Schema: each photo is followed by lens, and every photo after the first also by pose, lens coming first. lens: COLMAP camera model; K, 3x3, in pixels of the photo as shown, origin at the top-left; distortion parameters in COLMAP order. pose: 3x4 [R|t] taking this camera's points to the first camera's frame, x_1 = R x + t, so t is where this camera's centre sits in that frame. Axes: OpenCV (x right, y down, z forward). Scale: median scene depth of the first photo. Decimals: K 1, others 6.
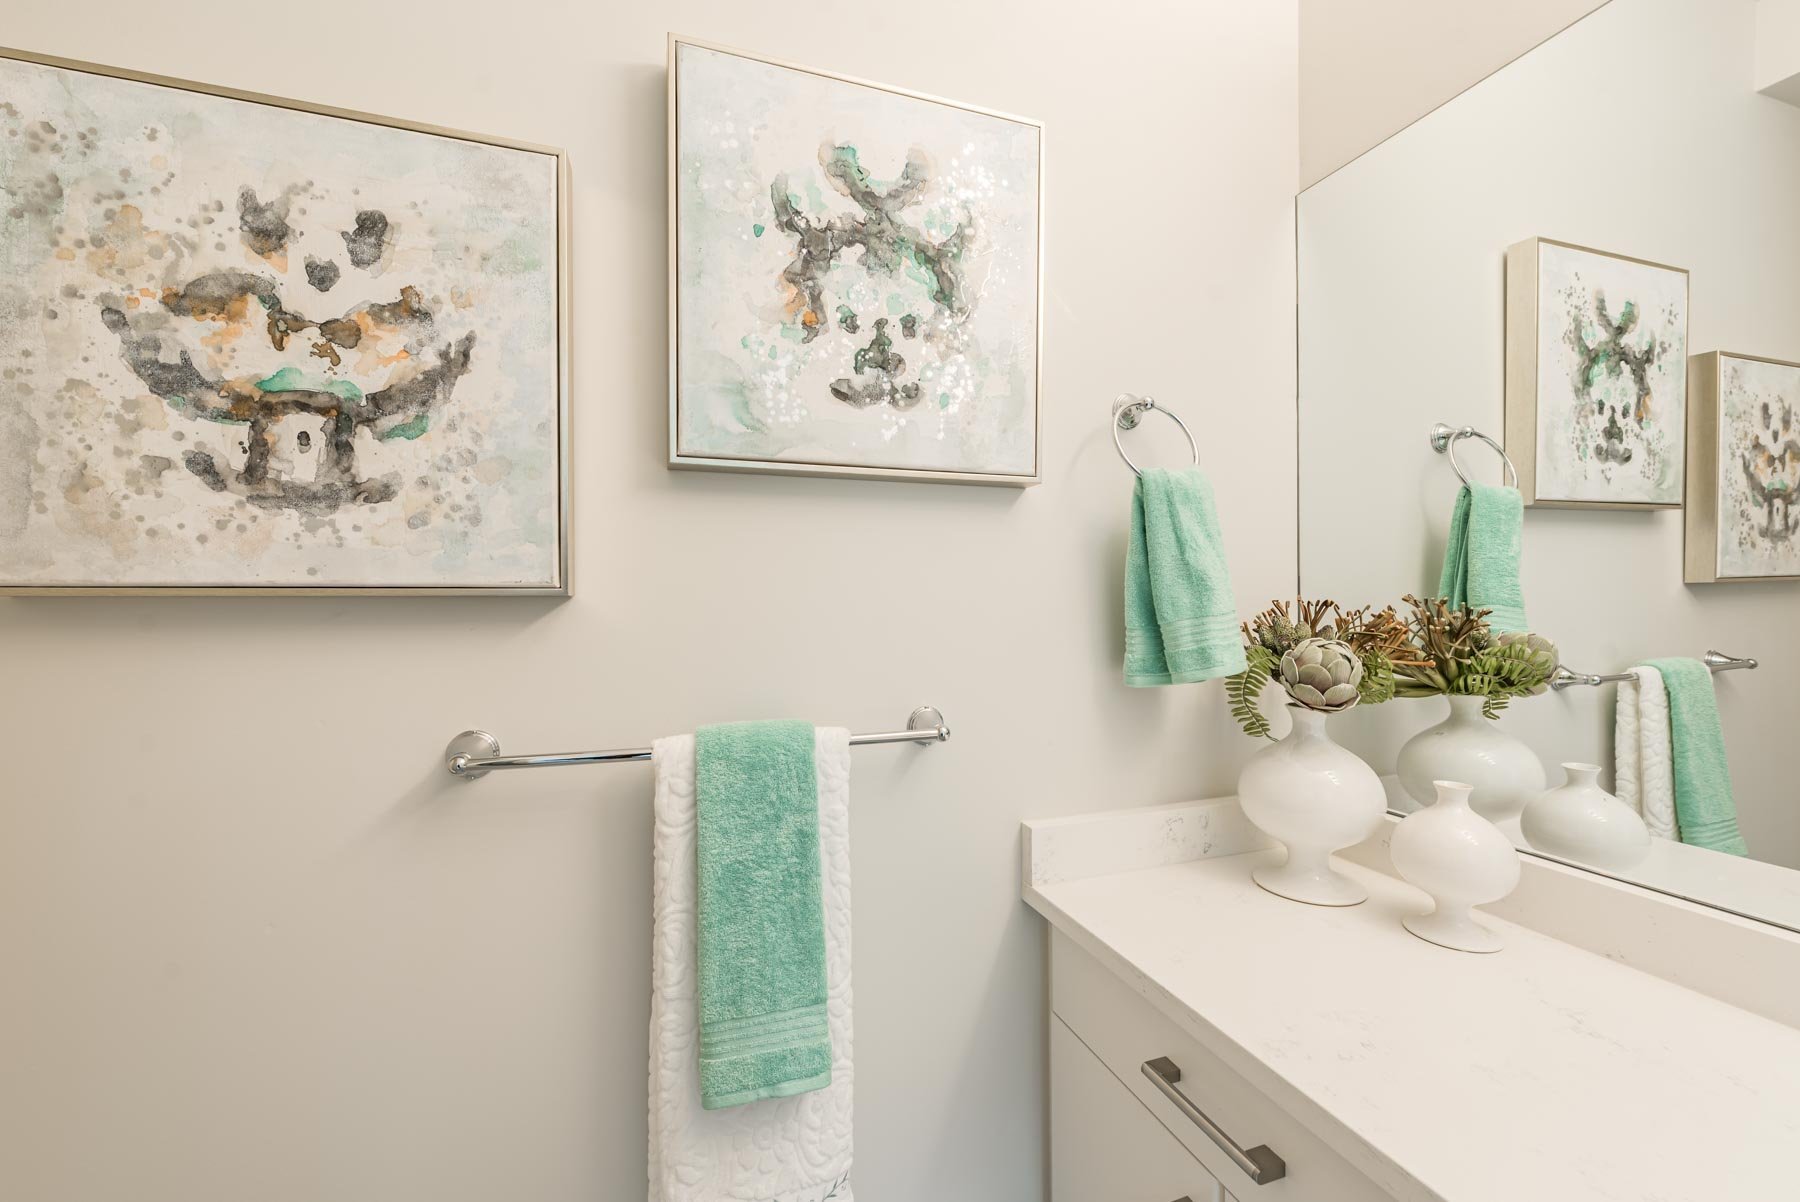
lens RADIAL K [[711.6, 0, 897.3], [0, 711.6, 599.2], [0, 0, 1]] dist [0.010504, 0.000003]
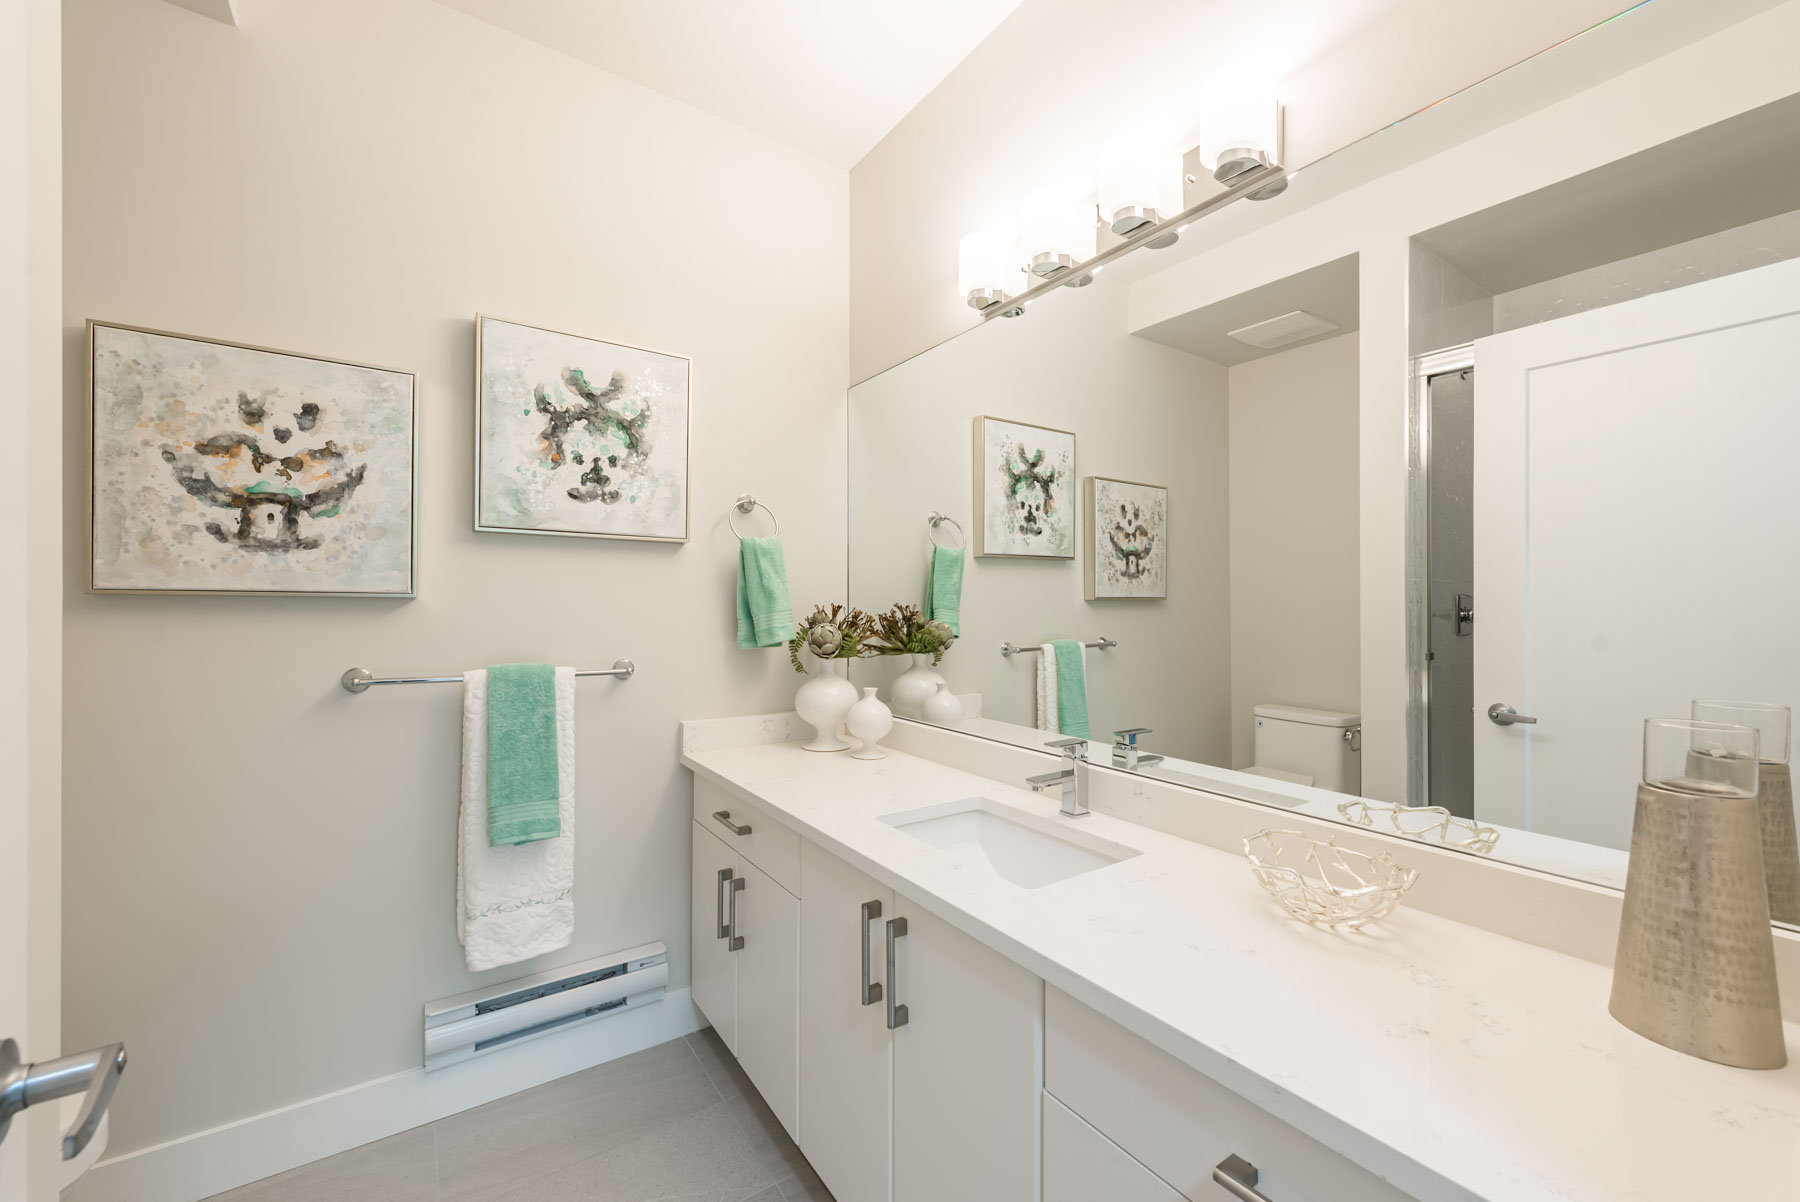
lens RADIAL K [[711.6, 0, 893.7], [0, 711.6, 606.6], [0, 0, 1]] dist [0.010504, 0.000003]
pose [[0.967470, 0.009291, 0.252815, 0.292068], [-0.007514, 0.999940, -0.007993, 0.023861], [-0.252874, 0.005833, 0.967482, -1.159455]]
